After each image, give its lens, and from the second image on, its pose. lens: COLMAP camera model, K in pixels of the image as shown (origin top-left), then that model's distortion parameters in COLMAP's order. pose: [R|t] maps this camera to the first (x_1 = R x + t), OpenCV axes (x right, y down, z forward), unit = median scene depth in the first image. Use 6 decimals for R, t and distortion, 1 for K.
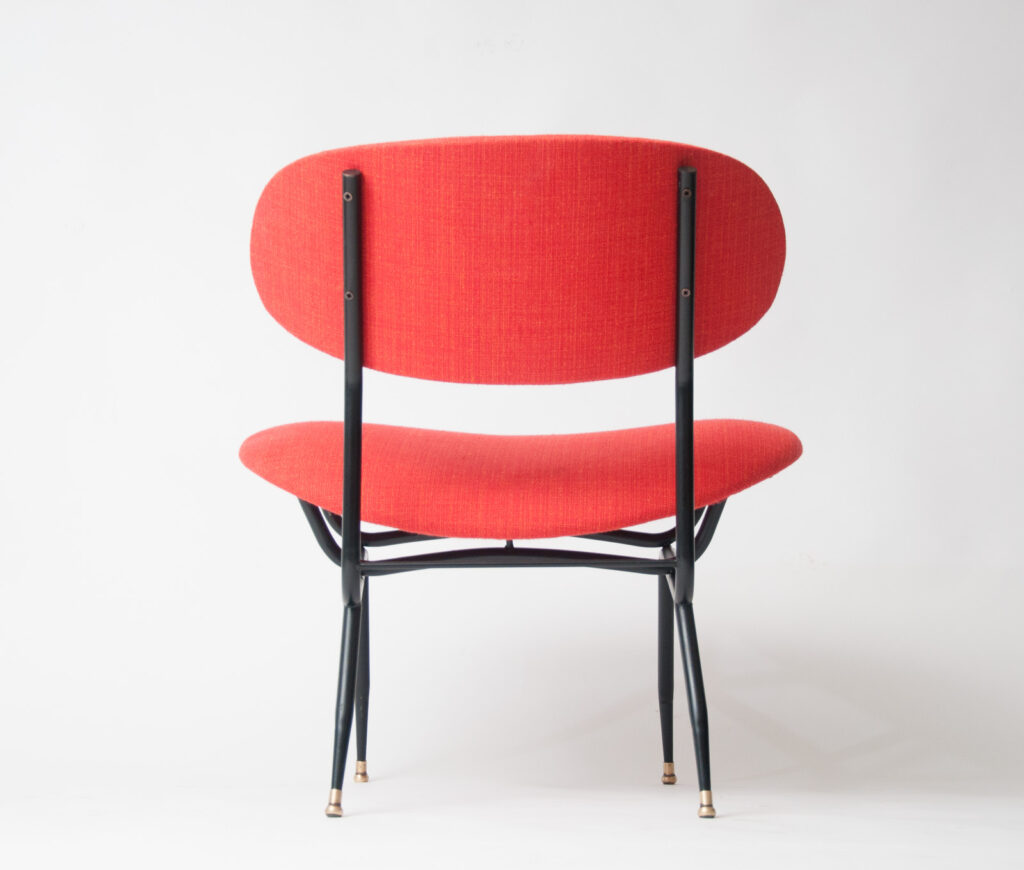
lens RADIAL K [[1922.4, 0, 510.6], [0, 1922.4, 431.4], [0, 0, 1]] dist [0.138788, 0.000000]
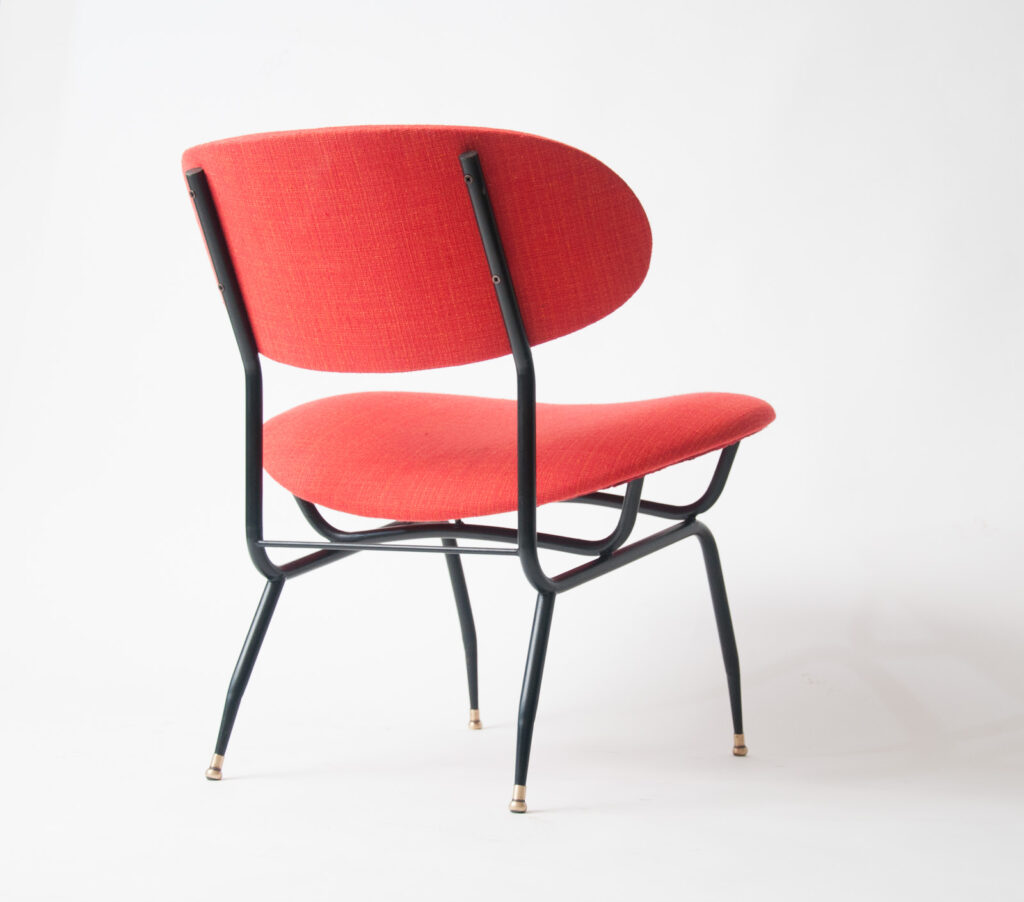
lens RADIAL K [[1816.8, 0, 512.3], [0, 1816.8, 454.7], [0, 0, 1]] dist [0.082447, 0.000000]
pose [[0.923034, 0.013206, -0.384492, 0.445321], [0.011899, 0.997953, 0.062840, -0.040641], [0.384534, -0.062579, 0.920987, 0.149266]]
